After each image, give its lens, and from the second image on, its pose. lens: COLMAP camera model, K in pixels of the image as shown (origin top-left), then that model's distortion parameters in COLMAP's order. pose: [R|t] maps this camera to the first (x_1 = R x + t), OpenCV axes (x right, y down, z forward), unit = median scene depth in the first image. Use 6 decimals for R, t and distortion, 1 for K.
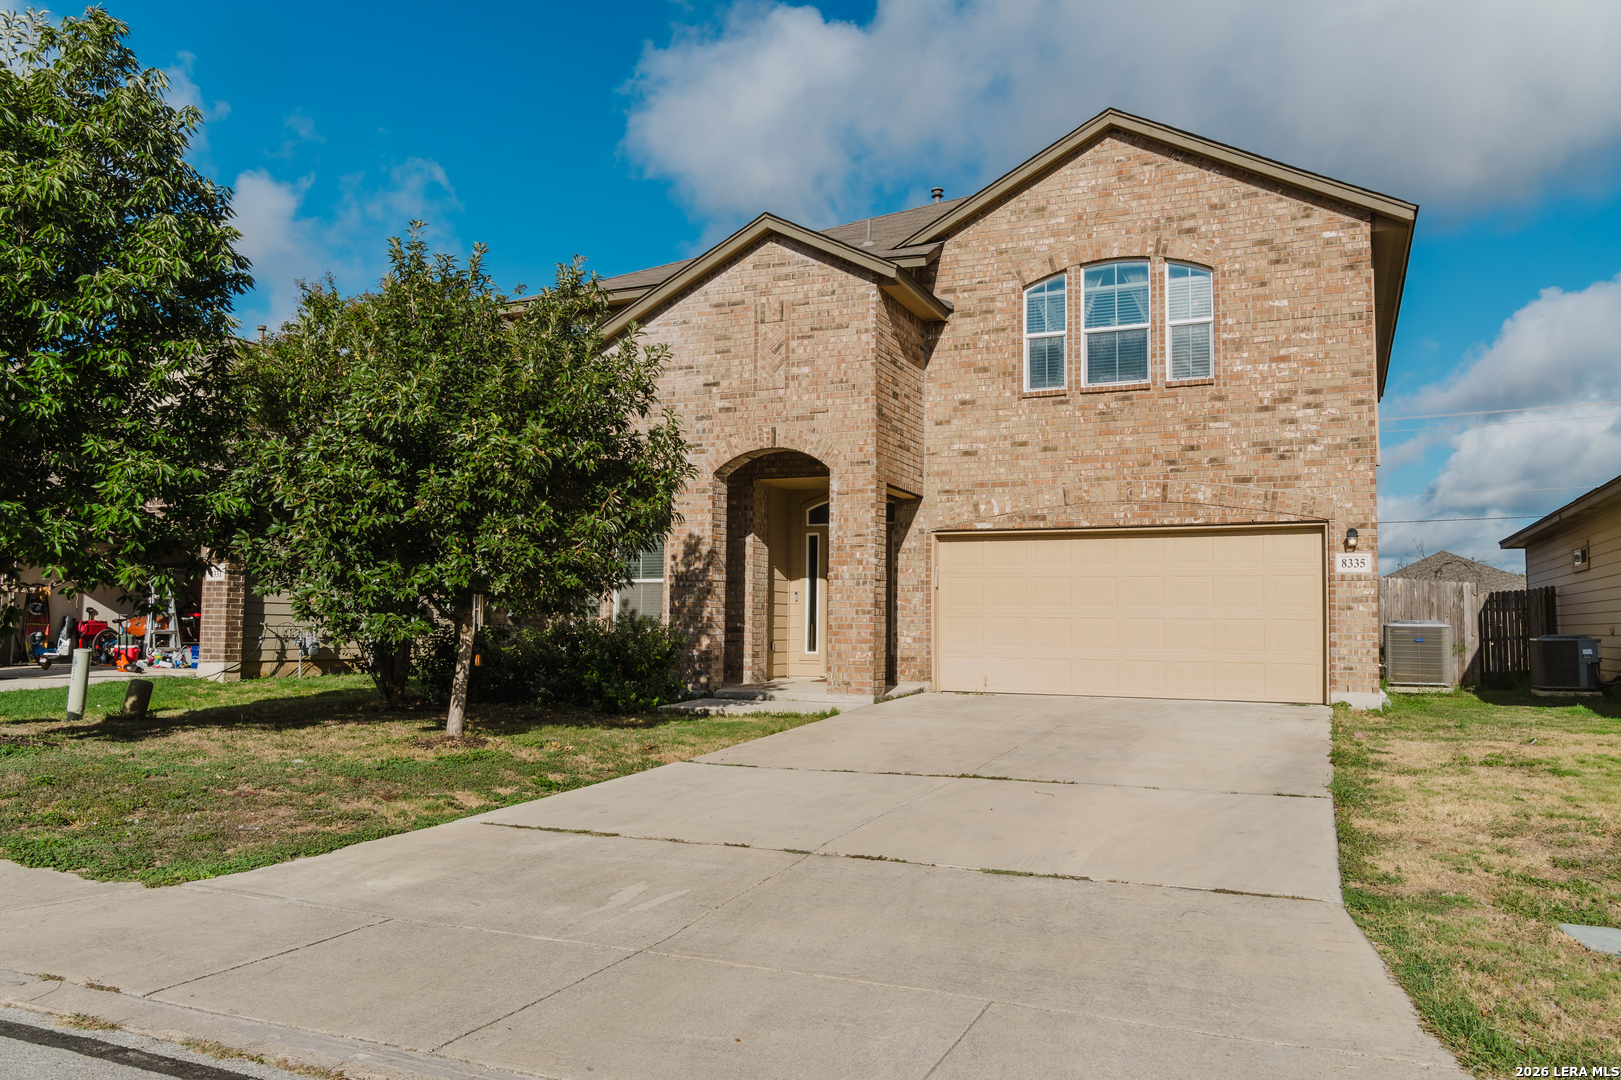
lens RADIAL K [[1221.8, 0, 810.5], [0, 1221.8, 542.8], [0, 0, 1]] dist [0.003044, -0.002944]
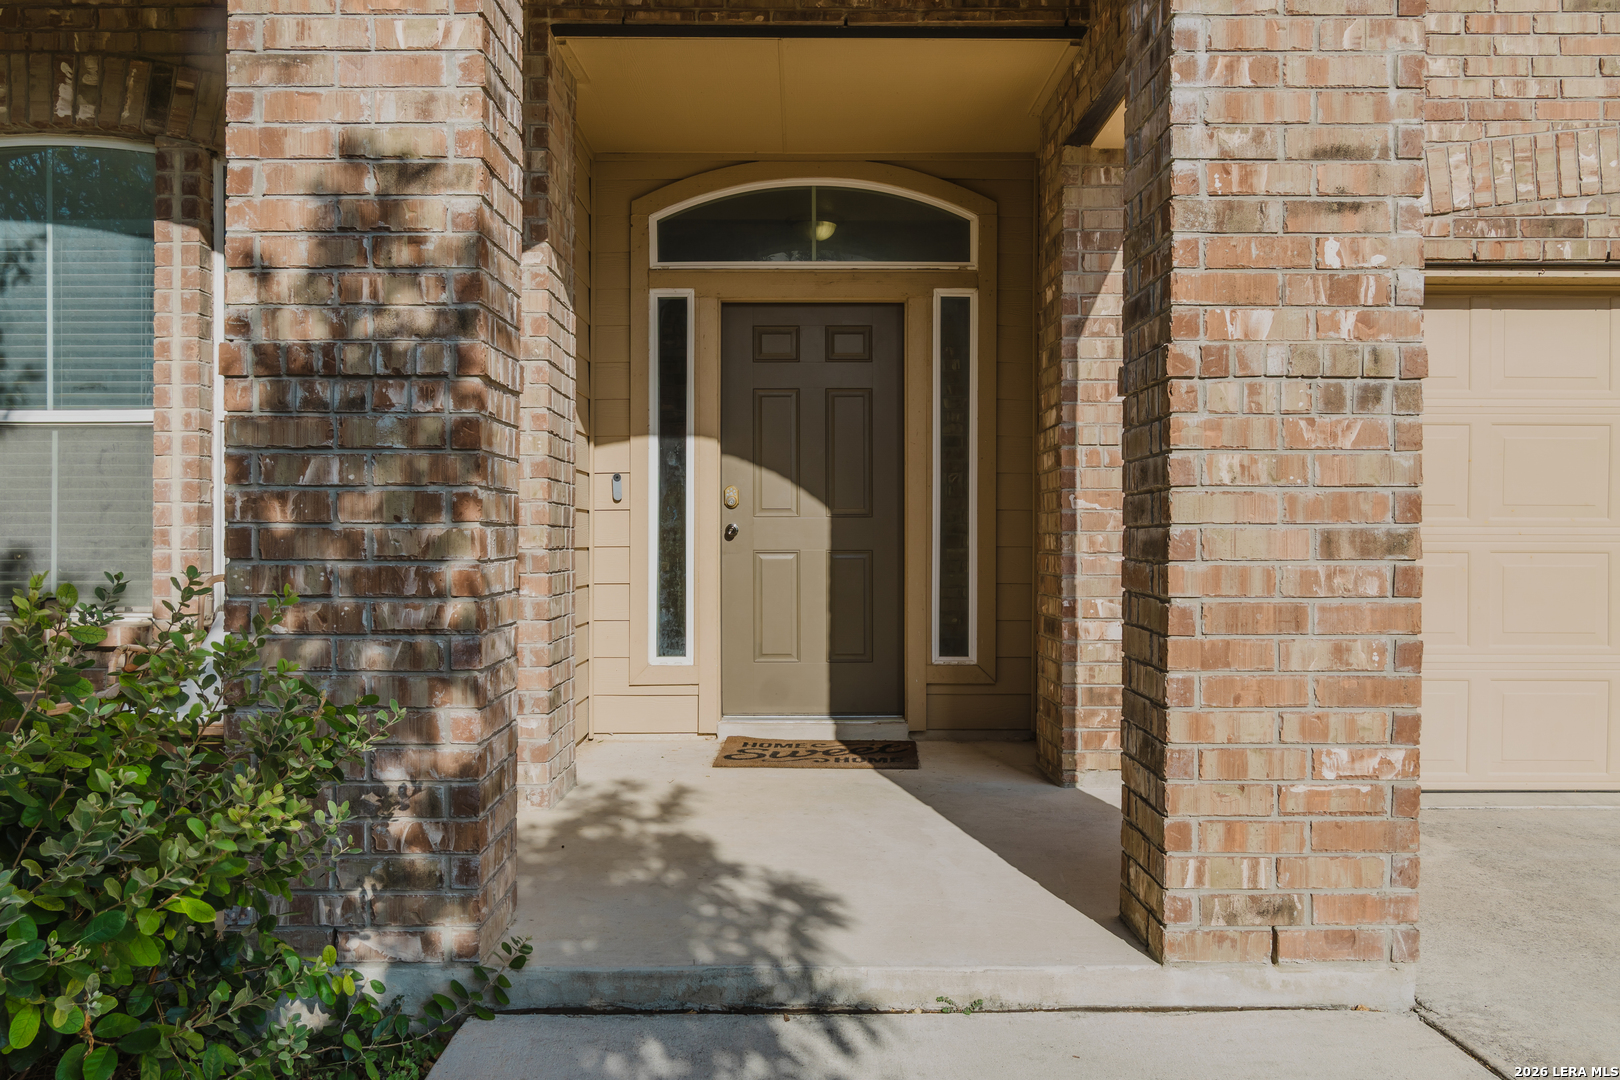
lens RADIAL K [[1221.1, 0, 803.9], [0, 1221.1, 536.5], [0, 0, 1]] dist [0.003044, -0.002944]
pose [[0.923428, -0.009045, 0.383664, -0.106842], [-0.015044, 0.998101, 0.059739, 0.041633], [-0.383476, -0.060937, 0.921538, 0.791314]]
